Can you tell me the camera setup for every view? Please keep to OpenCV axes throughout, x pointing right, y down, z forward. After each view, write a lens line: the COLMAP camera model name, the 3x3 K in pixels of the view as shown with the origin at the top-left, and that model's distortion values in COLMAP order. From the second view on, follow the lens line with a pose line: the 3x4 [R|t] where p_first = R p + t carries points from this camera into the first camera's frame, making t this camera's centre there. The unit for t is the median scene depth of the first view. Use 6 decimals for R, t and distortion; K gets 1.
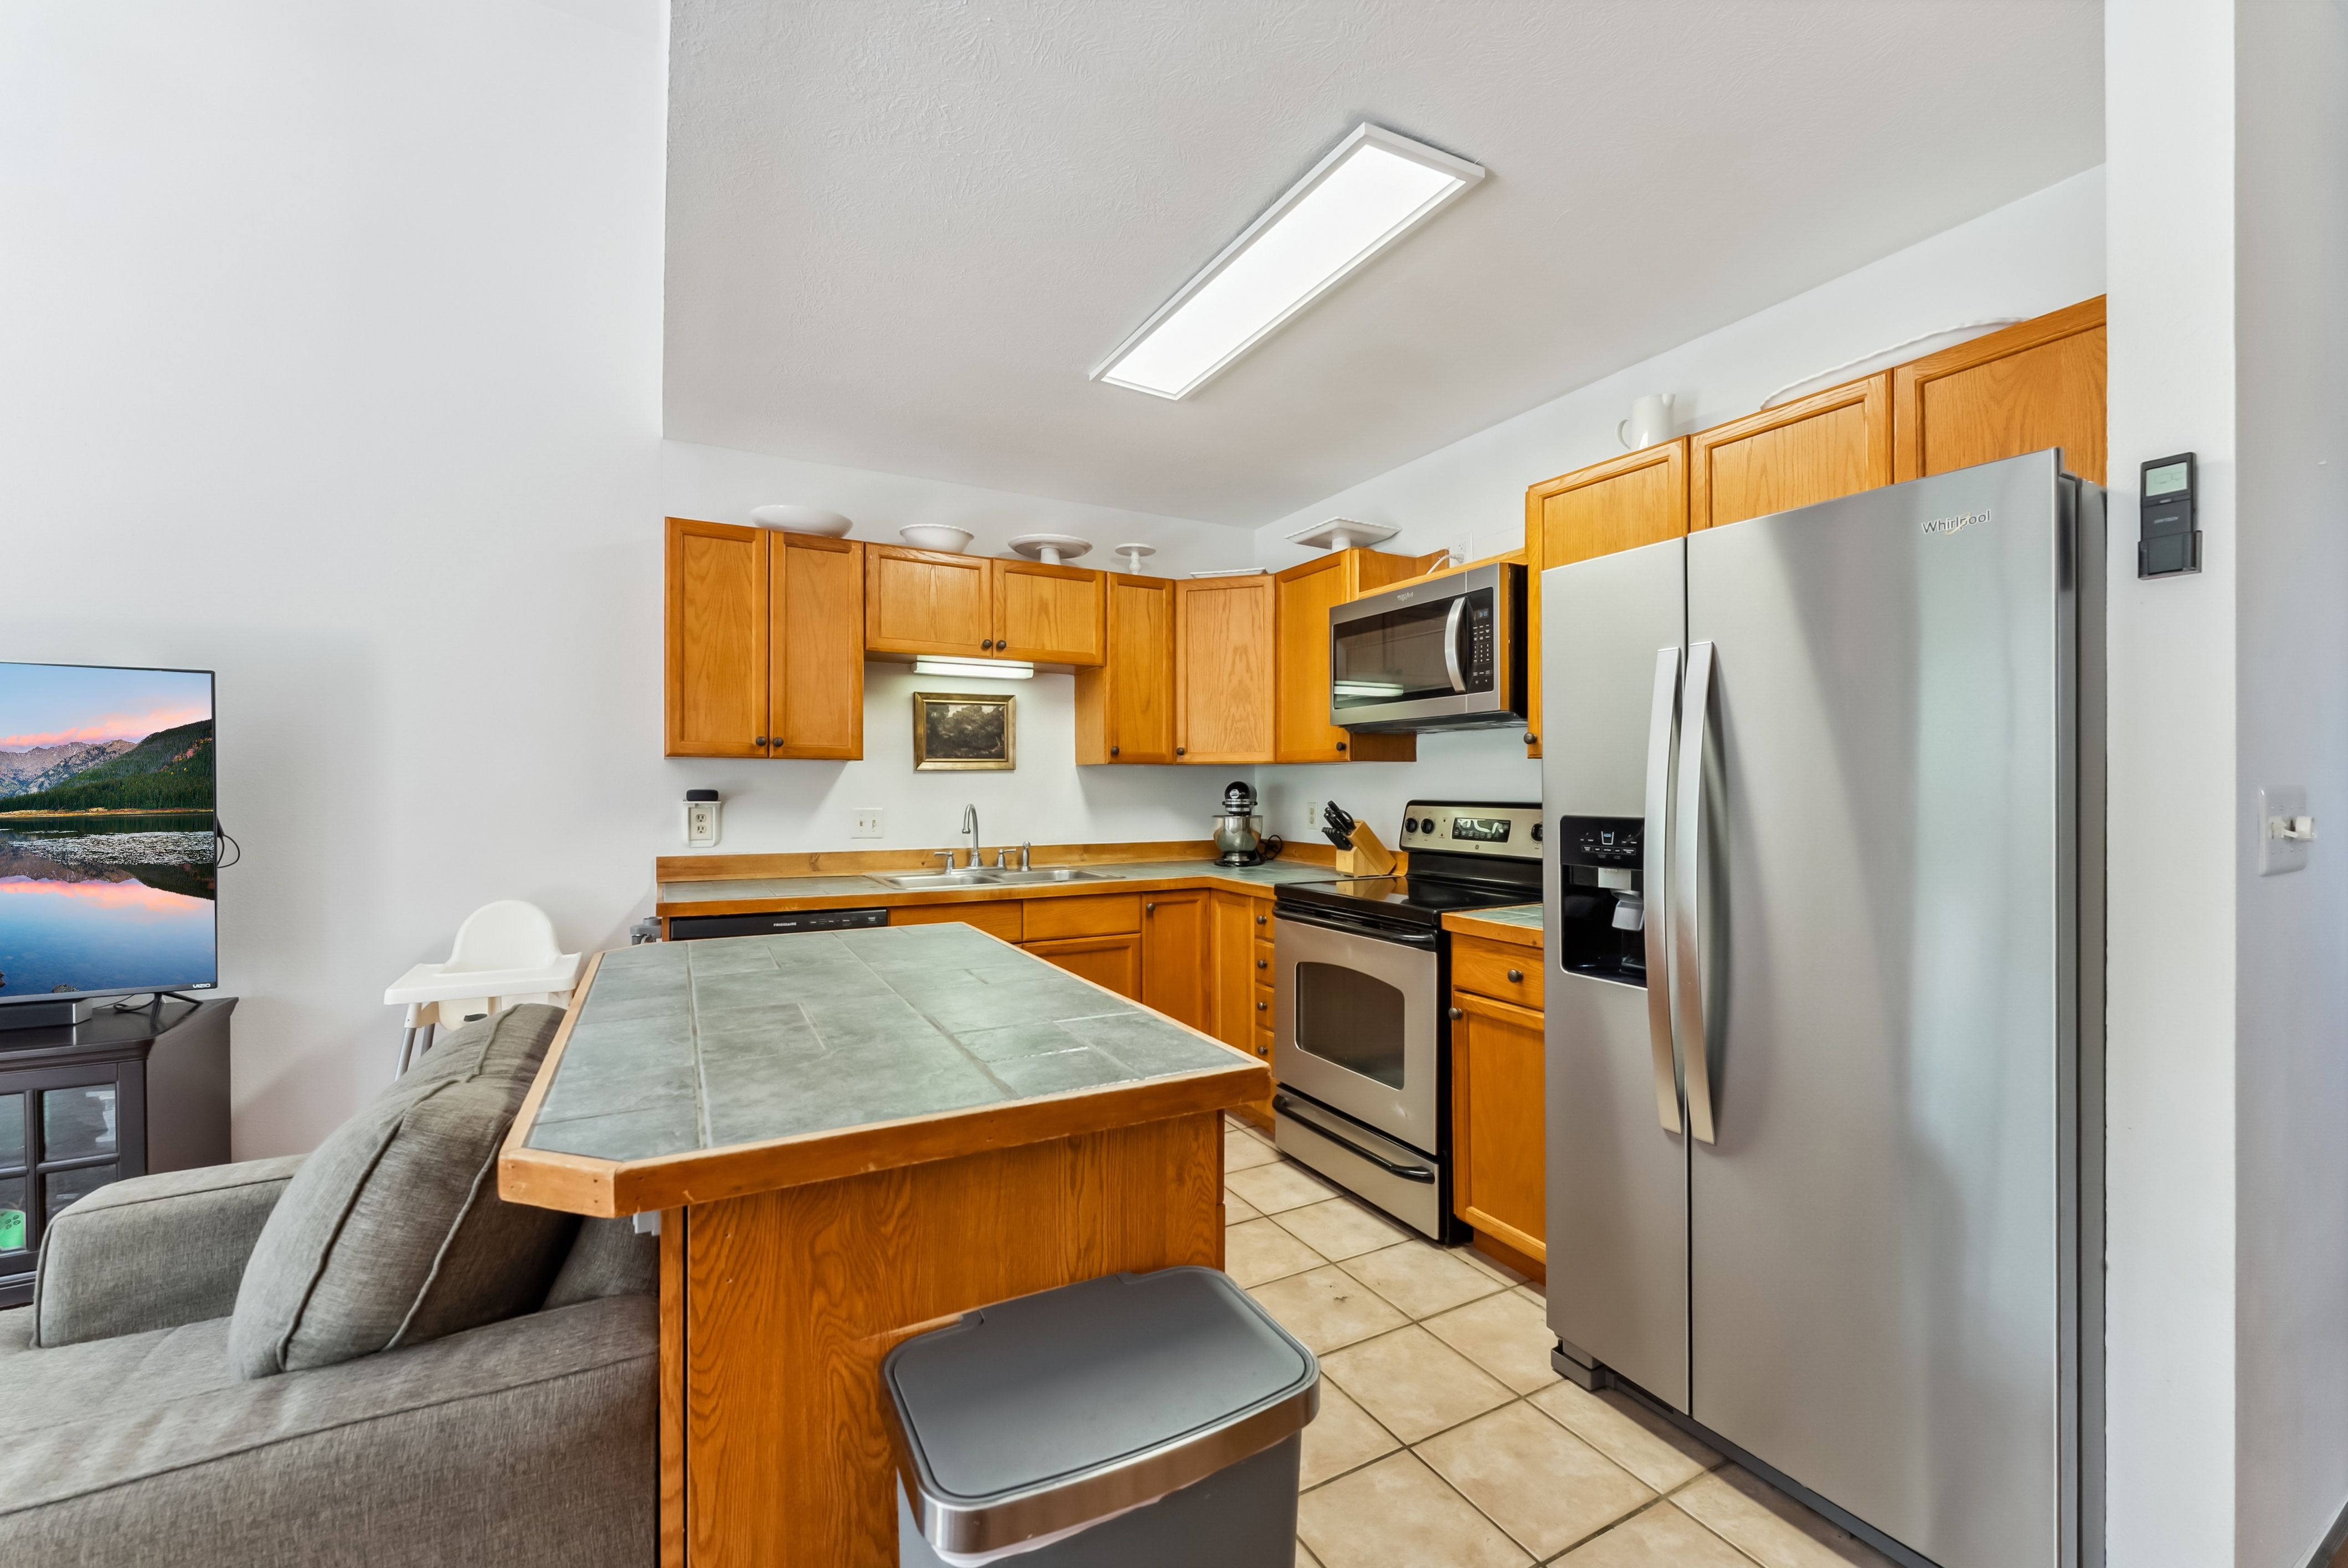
lens RADIAL K [[946.5, 0, 1183.0], [0, 946.5, 790.6], [0, 0, 1]] dist [0.002623, -0.000250]
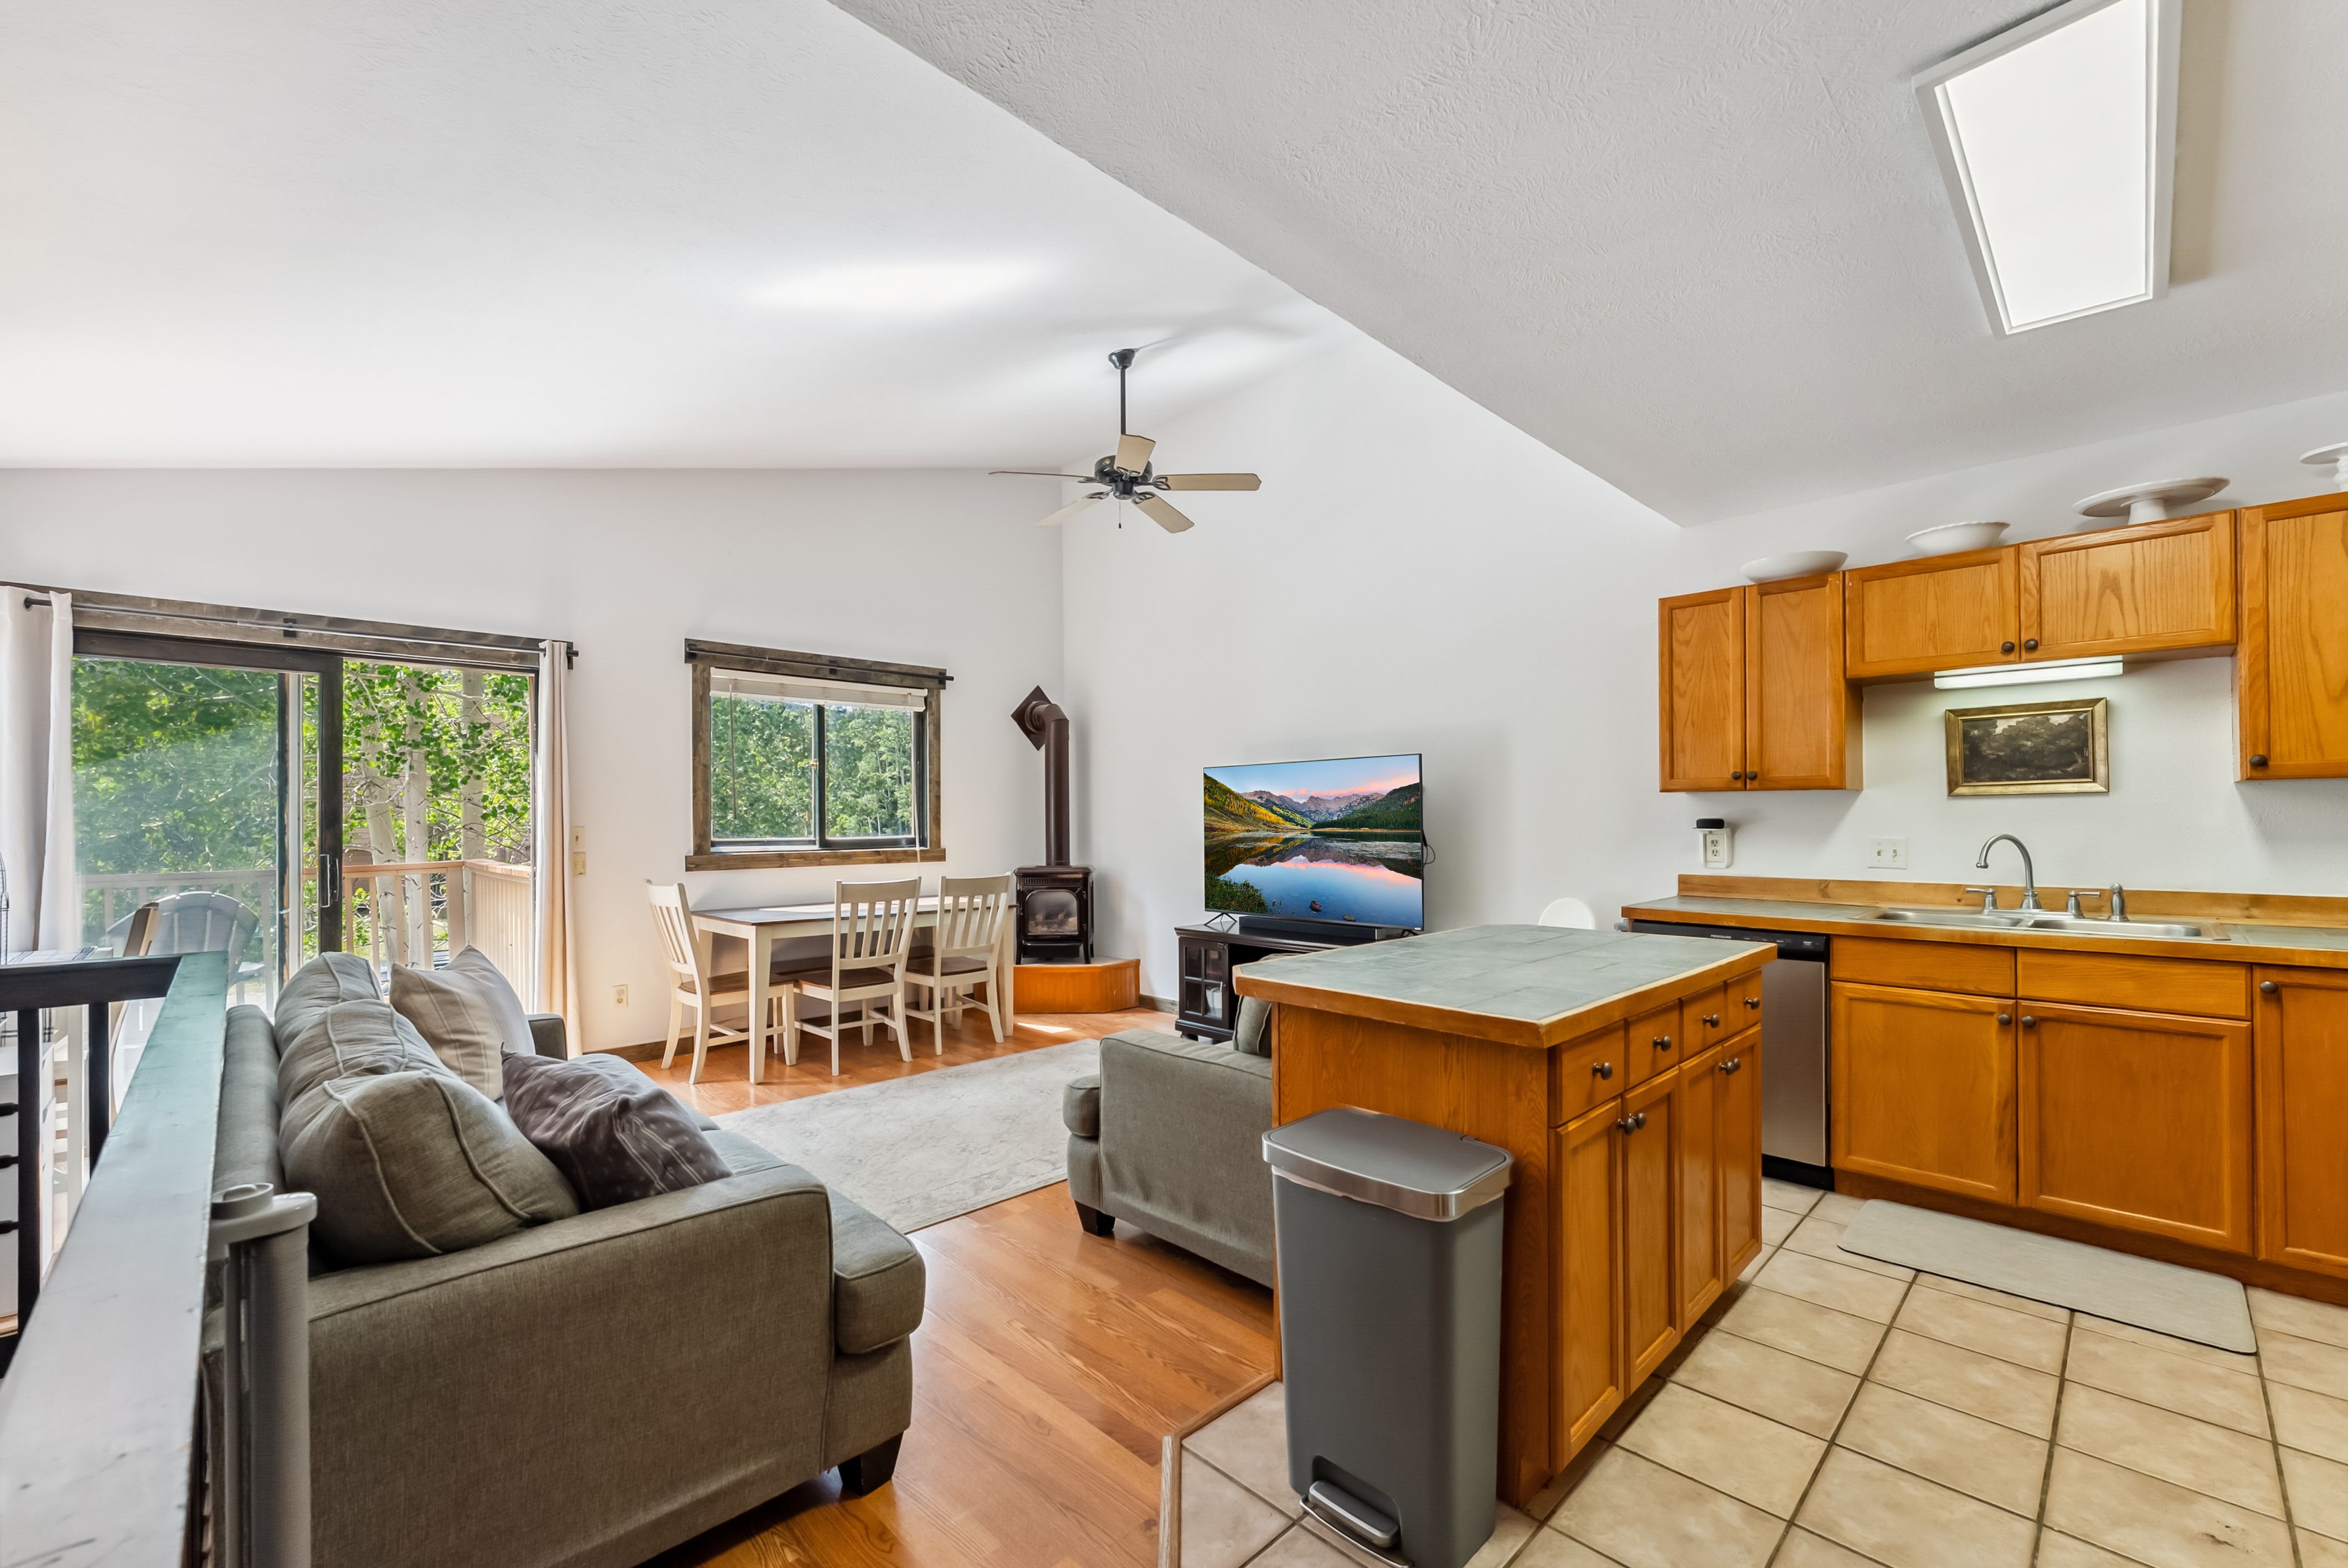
lens RADIAL K [[956.9, 0, 1176.4], [0, 956.9, 822.2], [0, 0, 1]] dist [0.005774, -0.000400]
pose [[0.274516, 0.001865, -0.961581, 0.450824], [0.003017, 0.999992, 0.002801, -0.001683], [0.961578, -0.003670, 0.274508, 0.041891]]
